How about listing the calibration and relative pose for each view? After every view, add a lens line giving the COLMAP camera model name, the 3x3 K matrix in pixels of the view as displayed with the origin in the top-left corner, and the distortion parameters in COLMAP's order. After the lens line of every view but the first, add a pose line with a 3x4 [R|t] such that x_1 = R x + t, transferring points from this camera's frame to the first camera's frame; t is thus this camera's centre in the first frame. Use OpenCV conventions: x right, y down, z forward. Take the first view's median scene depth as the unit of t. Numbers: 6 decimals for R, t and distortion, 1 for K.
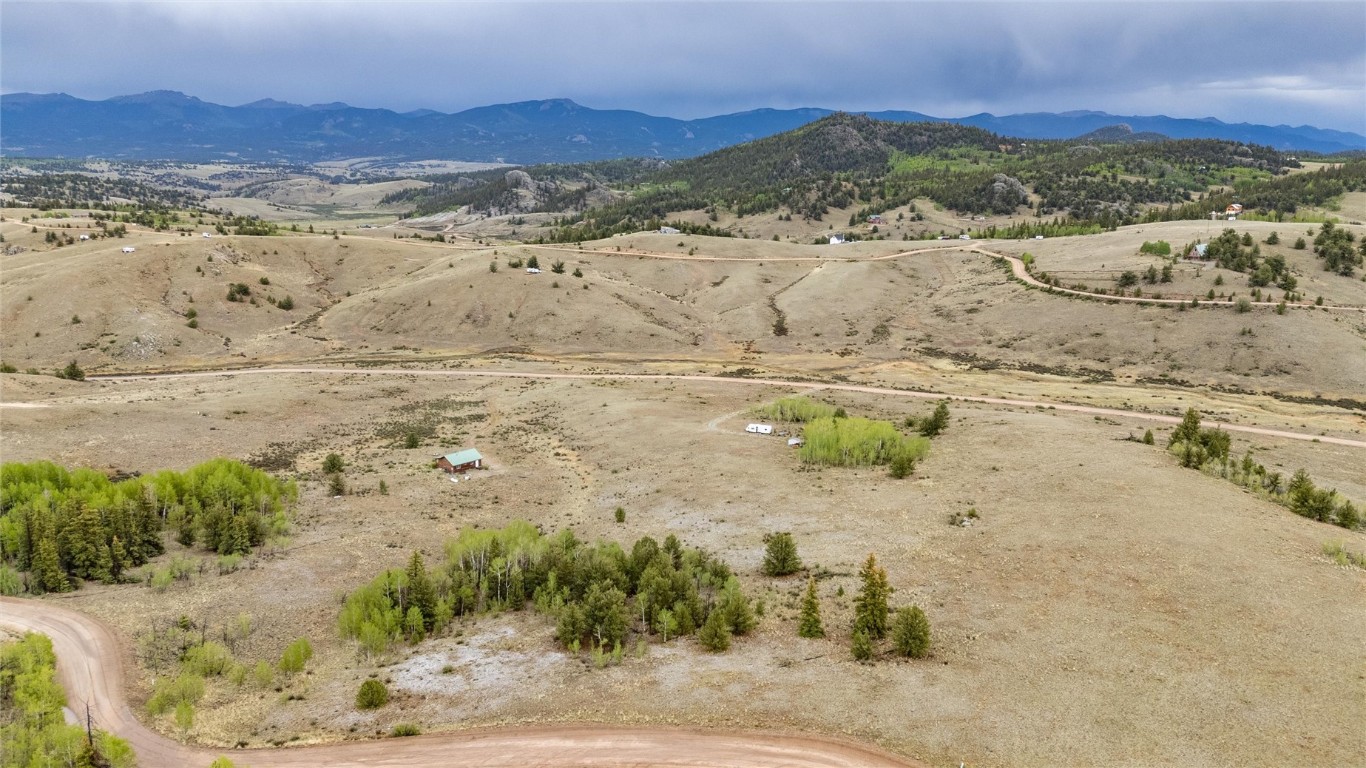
lens RADIAL K [[994.1, 0, 685.5], [0, 994.1, 389.3], [0, 0, 1]] dist [0.080361, -0.078254]
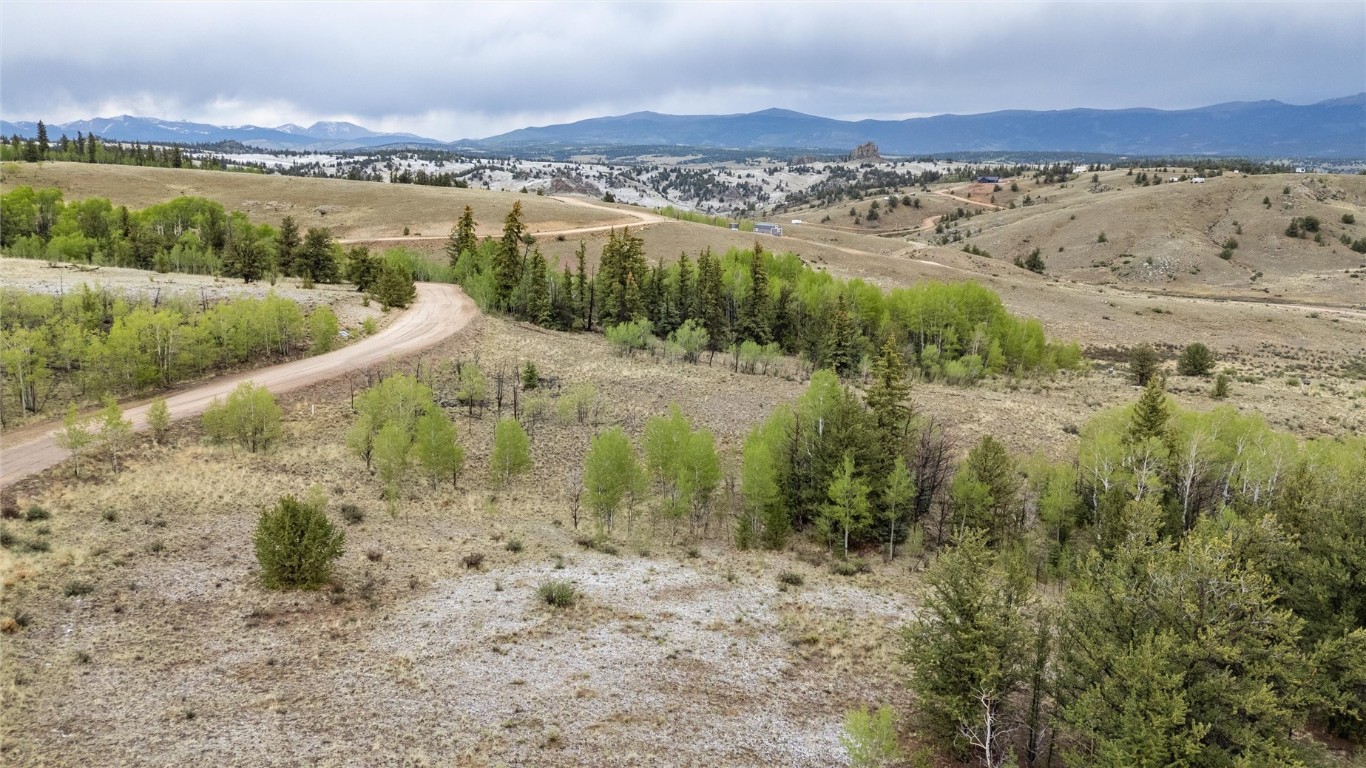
lens RADIAL K [[994.1, 0, 687.4], [0, 994.1, 384.5], [0, 0, 1]] dist [0.080361, -0.078254]
pose [[0.501631, 0.186546, -0.844729, 0.004449], [-0.198236, 0.975277, 0.097656, 0.041871], [0.842062, 0.118469, 0.526209, 0.199919]]
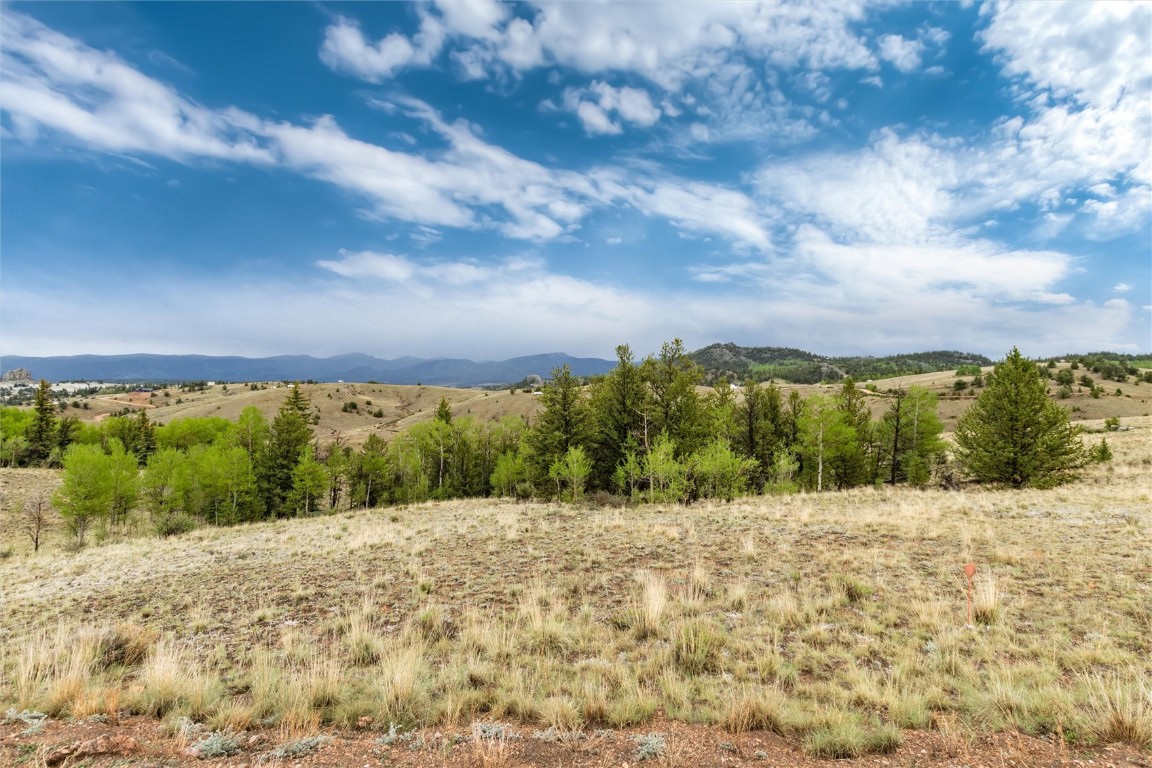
lens RADIAL K [[557.0, 0, 587.2], [0, 557.0, 375.3], [0, 0, 1]] dist [0.003498, -0.003459]
pose [[0.997559, -0.009165, -0.069228, -0.021584], [-0.007988, 0.969865, -0.243512, 0.062849], [0.069373, 0.243471, 0.967424, 0.189918]]
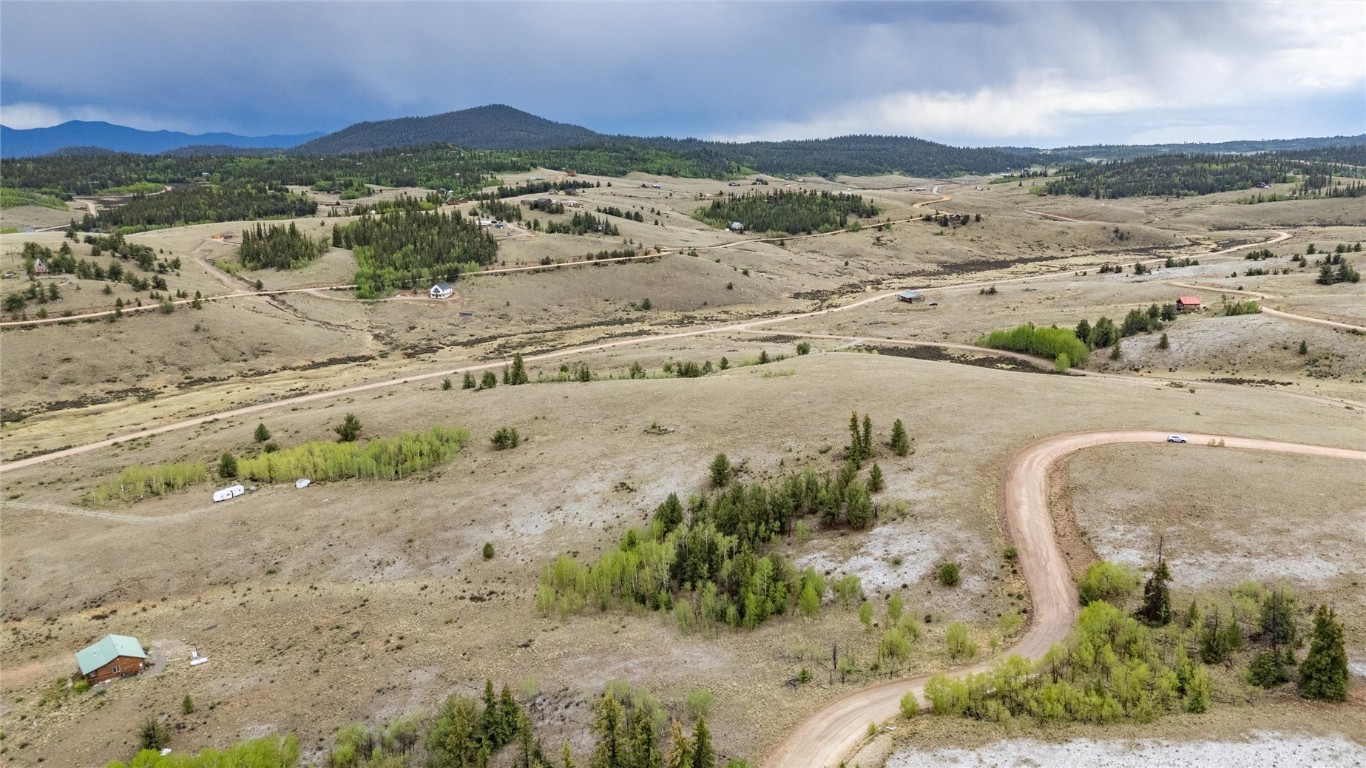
lens RADIAL K [[994.1, 0, 689.4], [0, 994.1, 387.4], [0, 0, 1]] dist [0.080361, -0.078254]
pose [[0.136792, -0.223867, 0.964972, -0.351973], [0.229688, 0.954750, 0.188936, -0.061591], [-0.963603, 0.195798, 0.182022, 0.224825]]
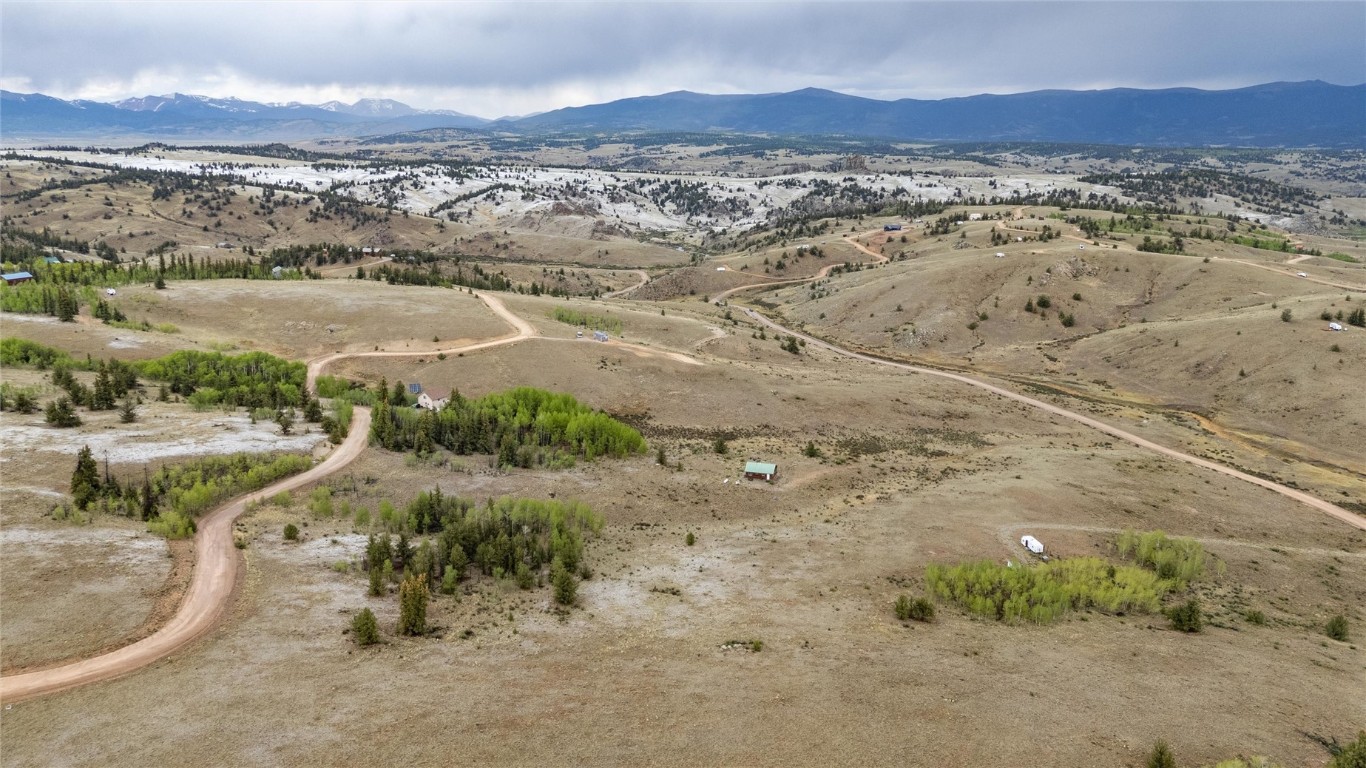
lens RADIAL K [[994.1, 0, 683.4], [0, 994.1, 389.2], [0, 0, 1]] dist [0.080361, -0.078254]
pose [[0.463366, 0.215500, -0.859565, 0.337241], [-0.203478, 0.969938, 0.133483, -0.075028], [0.862490, 0.113051, 0.493285, 0.146202]]
